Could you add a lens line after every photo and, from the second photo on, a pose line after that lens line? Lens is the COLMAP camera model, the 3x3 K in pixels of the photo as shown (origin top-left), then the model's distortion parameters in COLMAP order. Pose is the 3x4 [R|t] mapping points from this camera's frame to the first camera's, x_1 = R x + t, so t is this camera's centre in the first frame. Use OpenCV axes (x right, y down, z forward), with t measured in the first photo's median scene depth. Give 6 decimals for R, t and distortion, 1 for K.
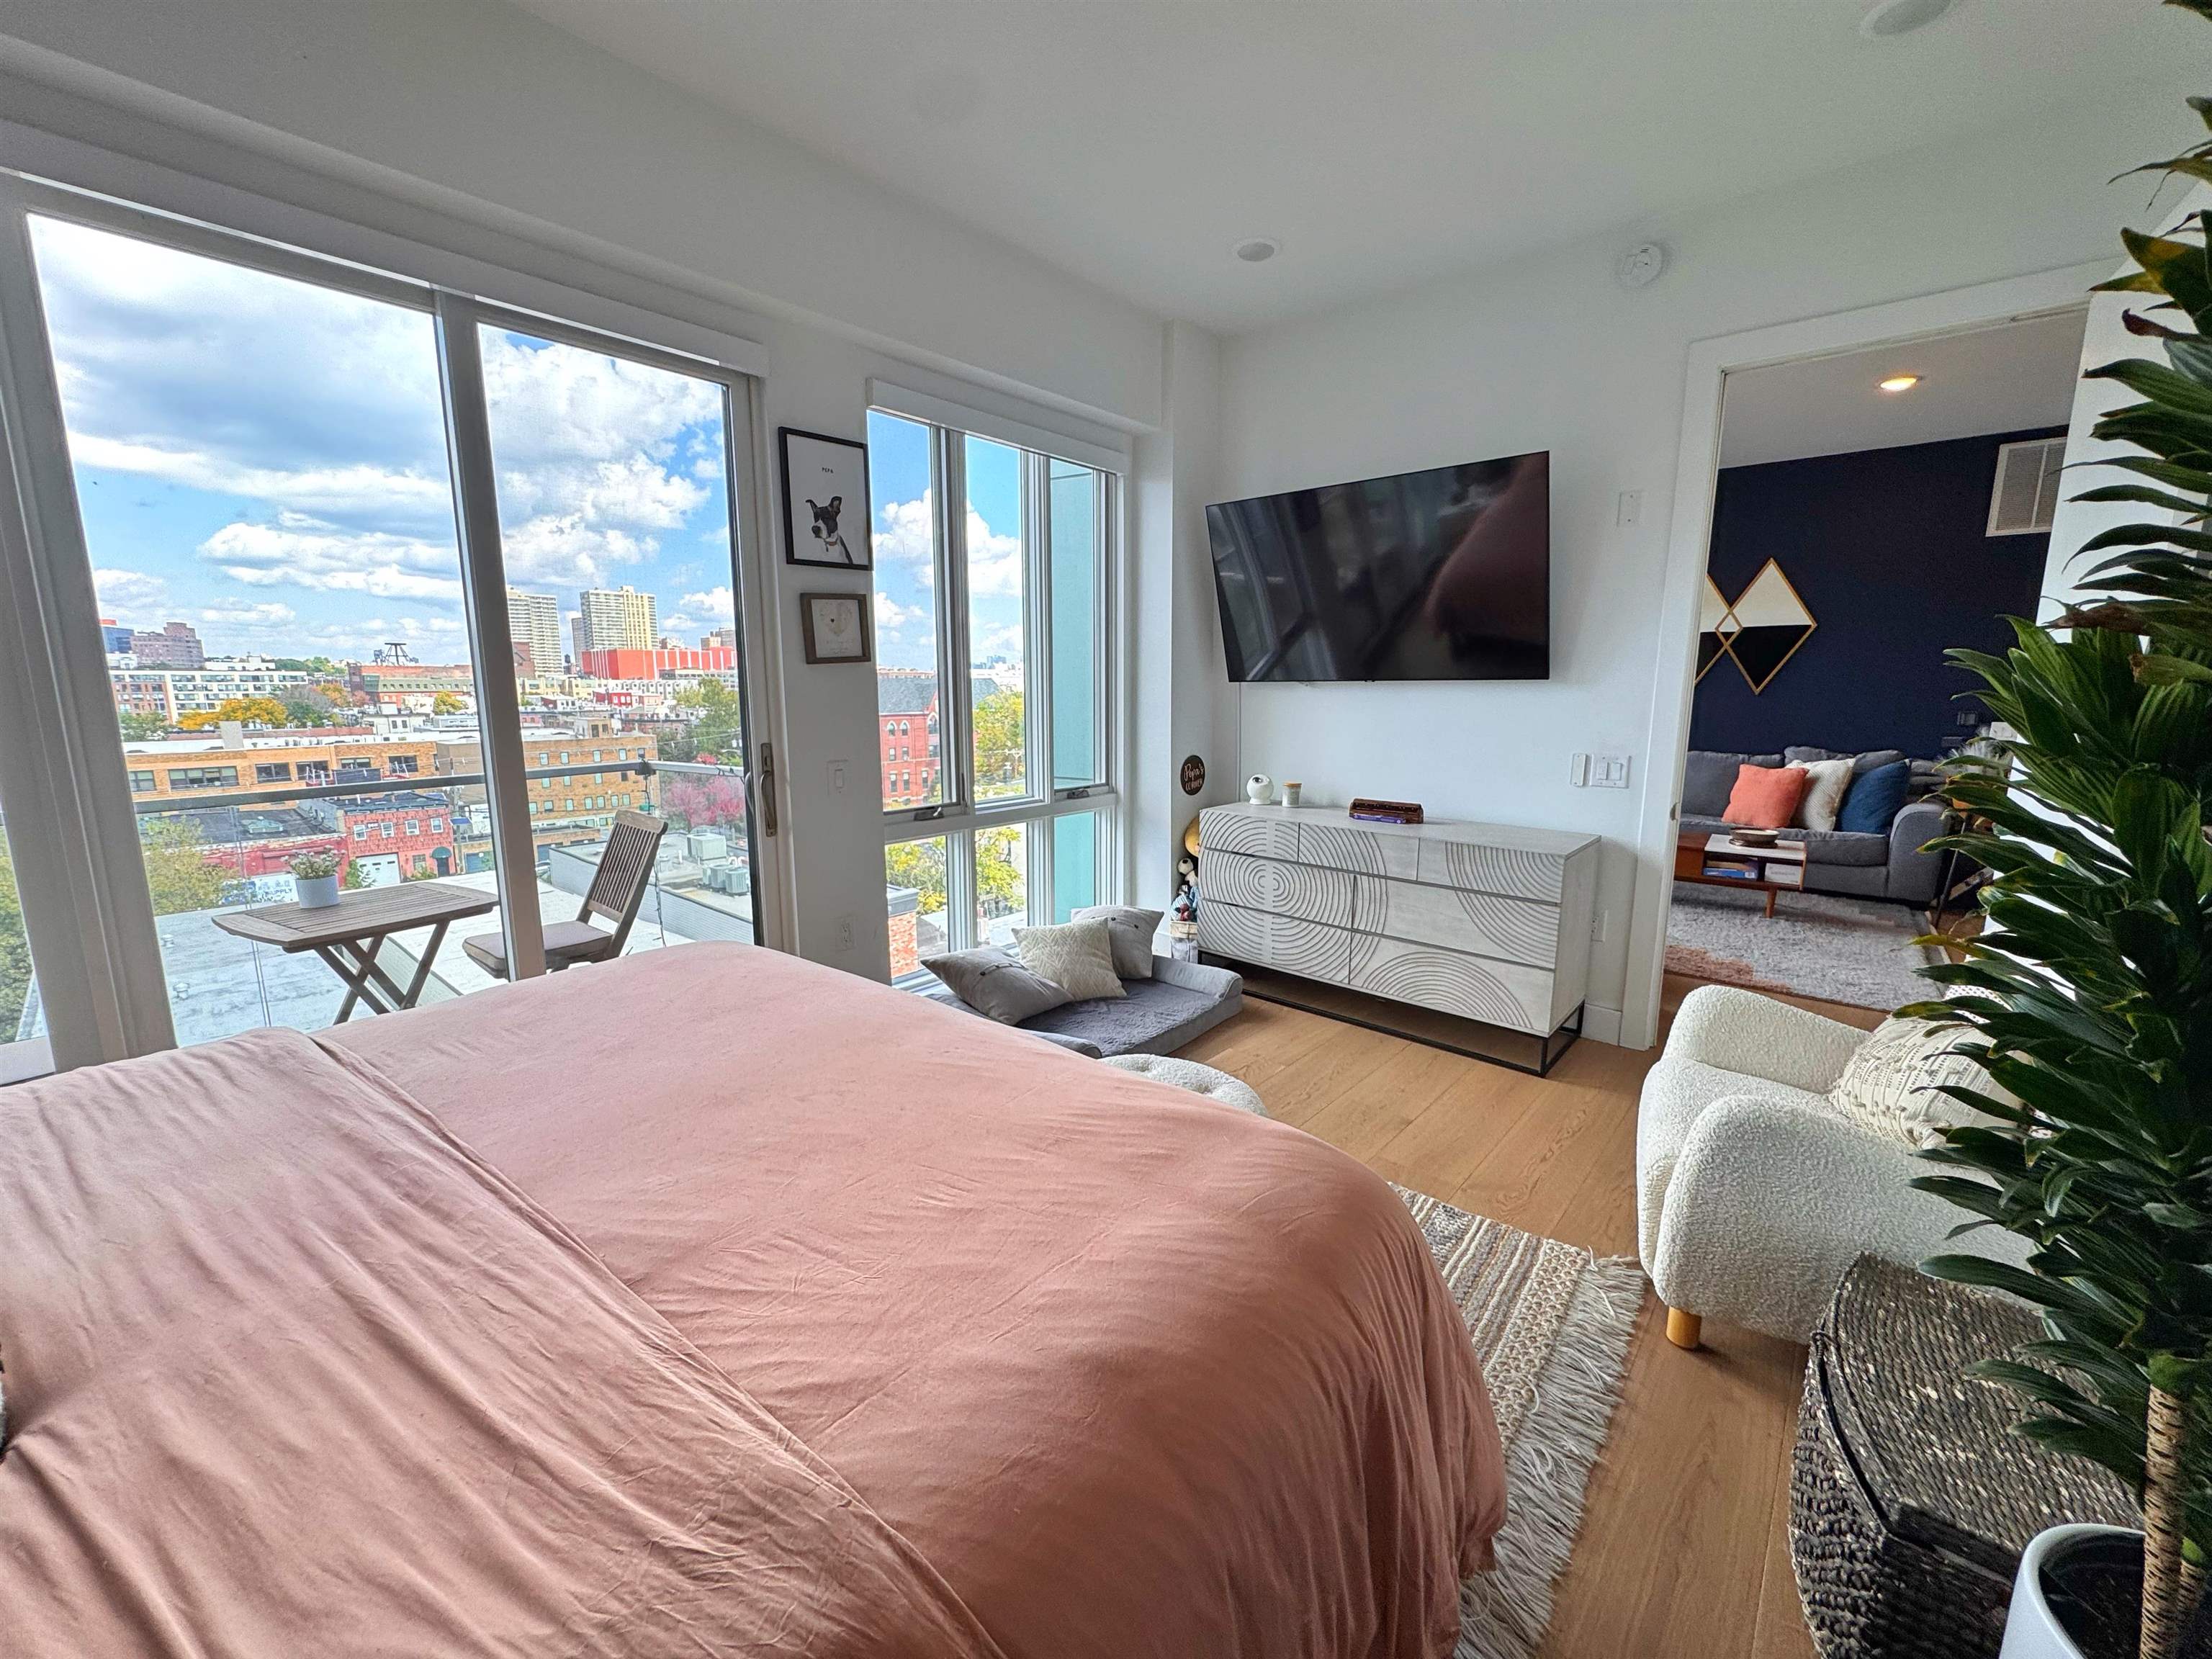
lens RADIAL K [[885.7, 0, 1107.7], [0, 885.7, 827.3], [0, 0, 1]] dist [-0.000220, 0.000324]
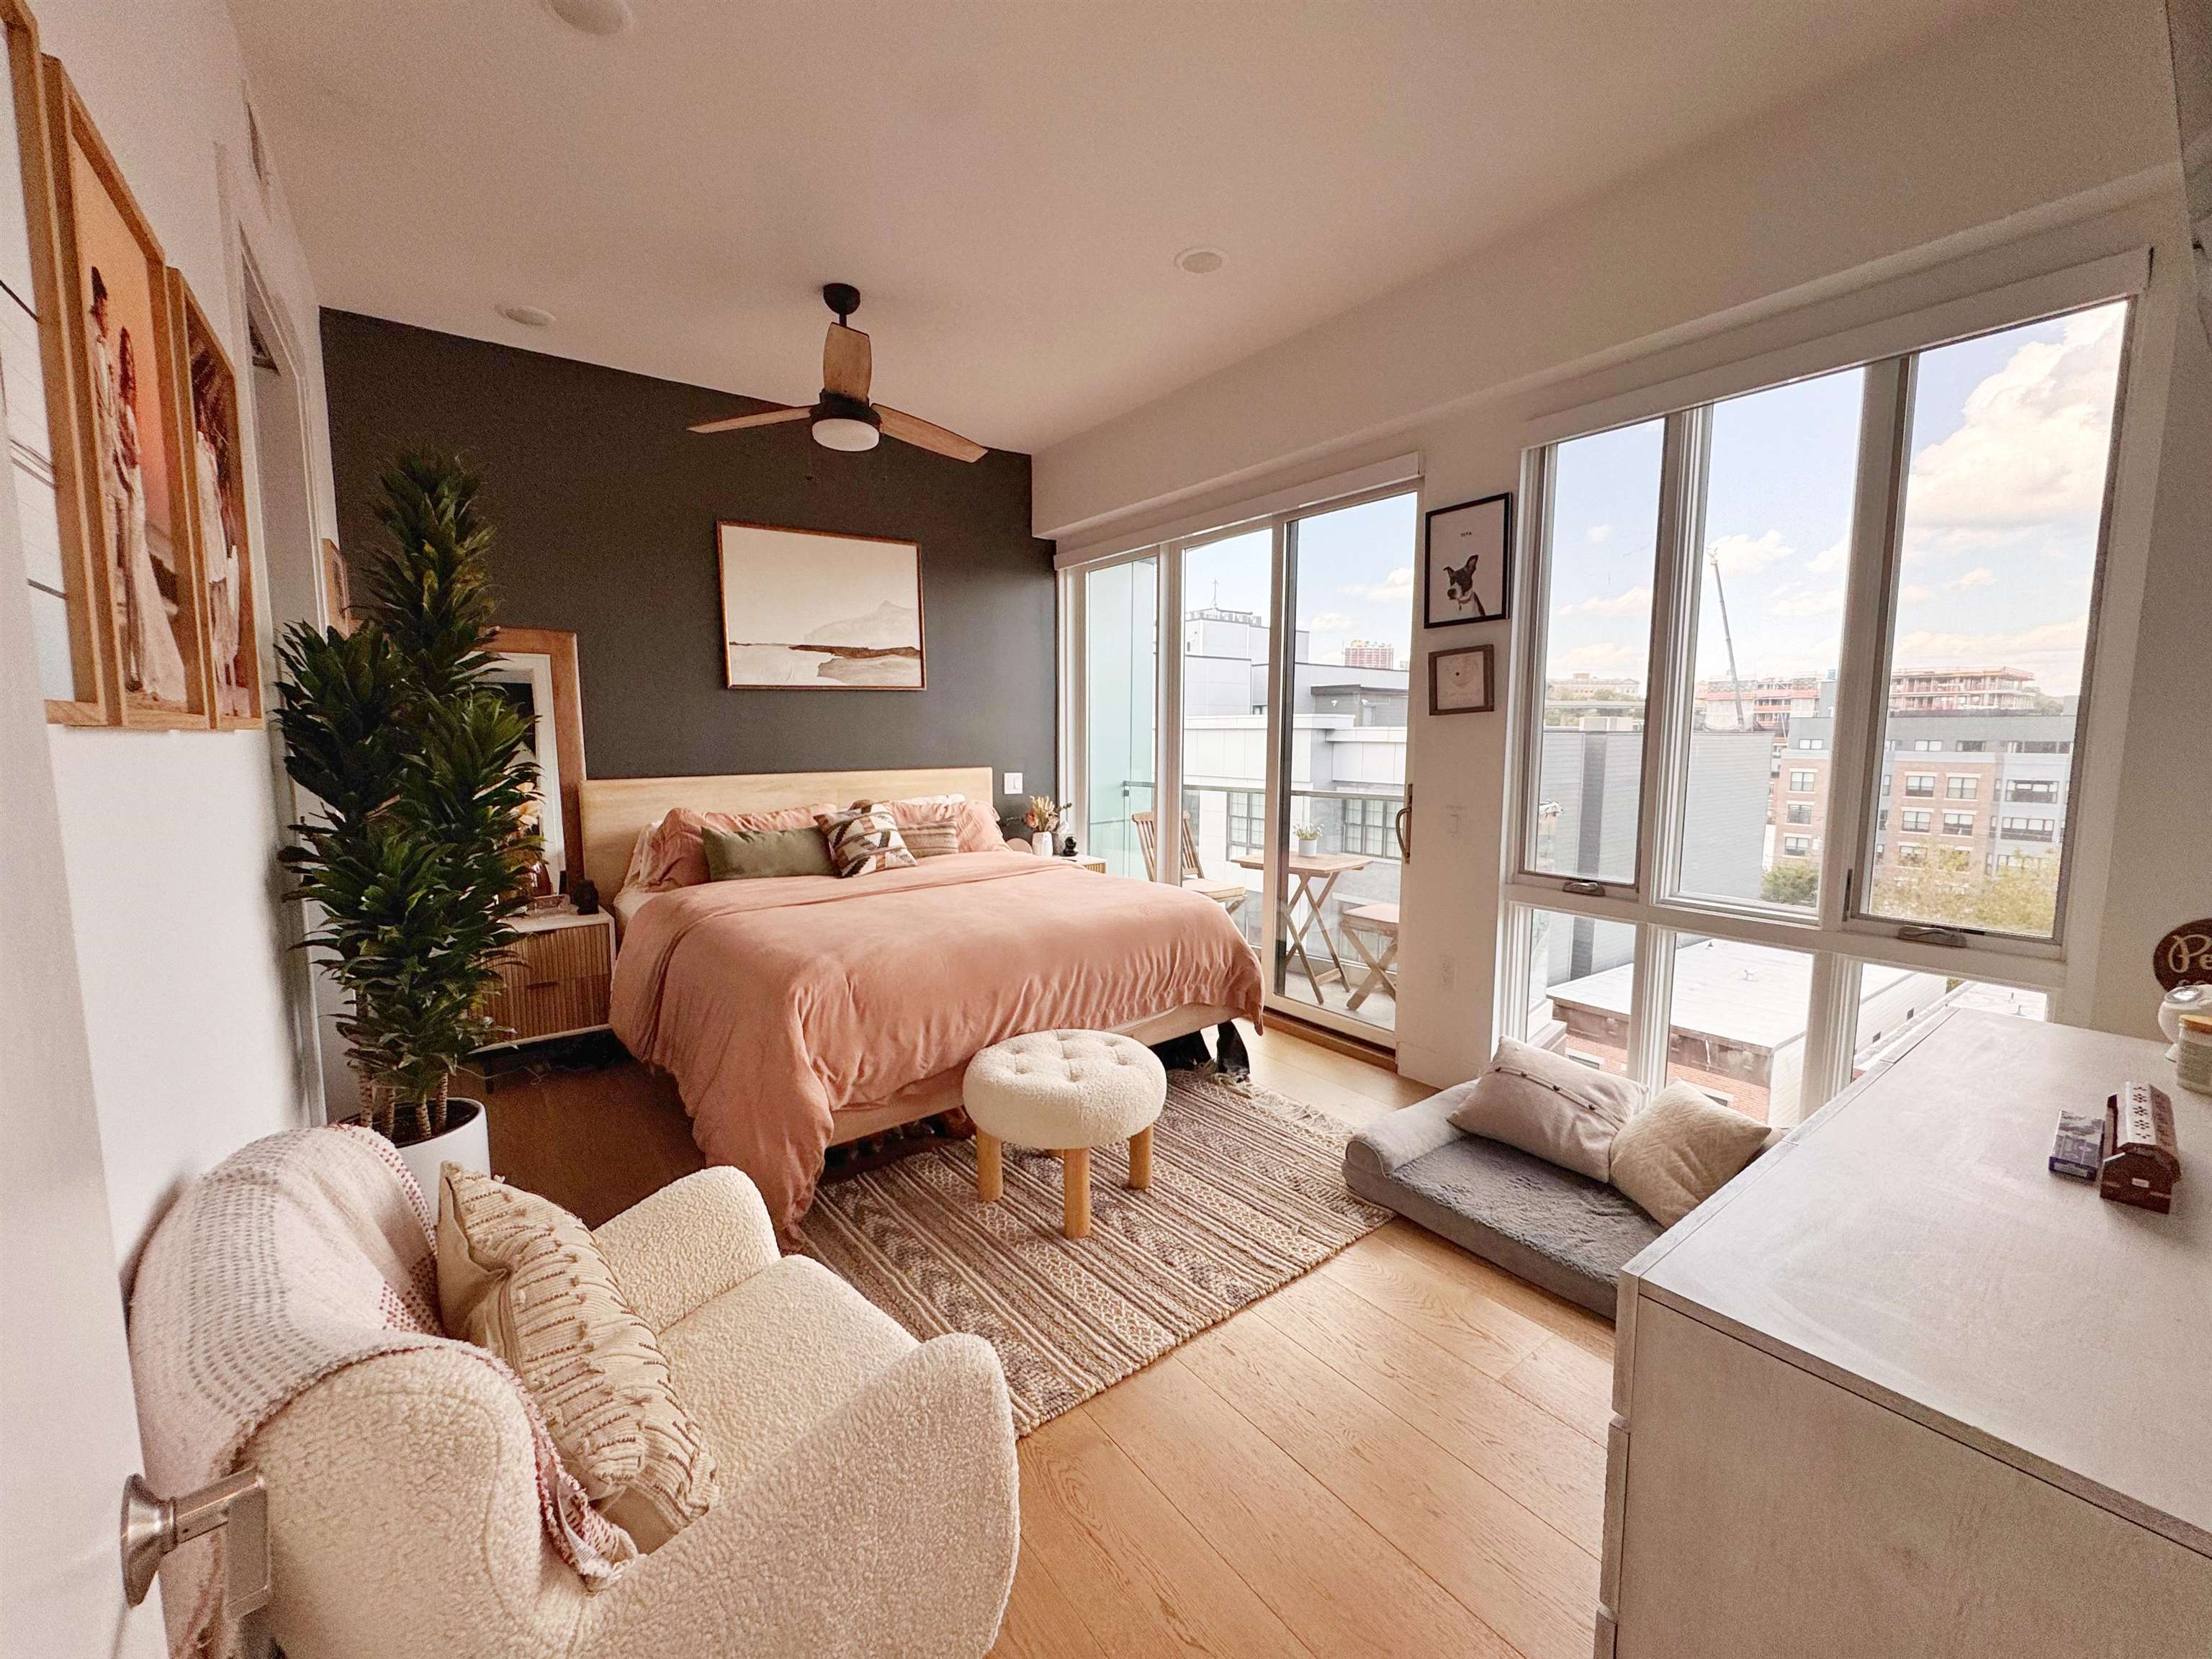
lens RADIAL K [[898.4, 0, 1106.0], [0, 898.4, 829.5], [0, 0, 1]] dist [0.025317, -0.000008]
pose [[-0.204071, 0.107934, -0.972988, 0.855915], [-0.165753, 0.975744, 0.143004, -0.137886], [0.964822, 0.190459, -0.181231, 0.833483]]
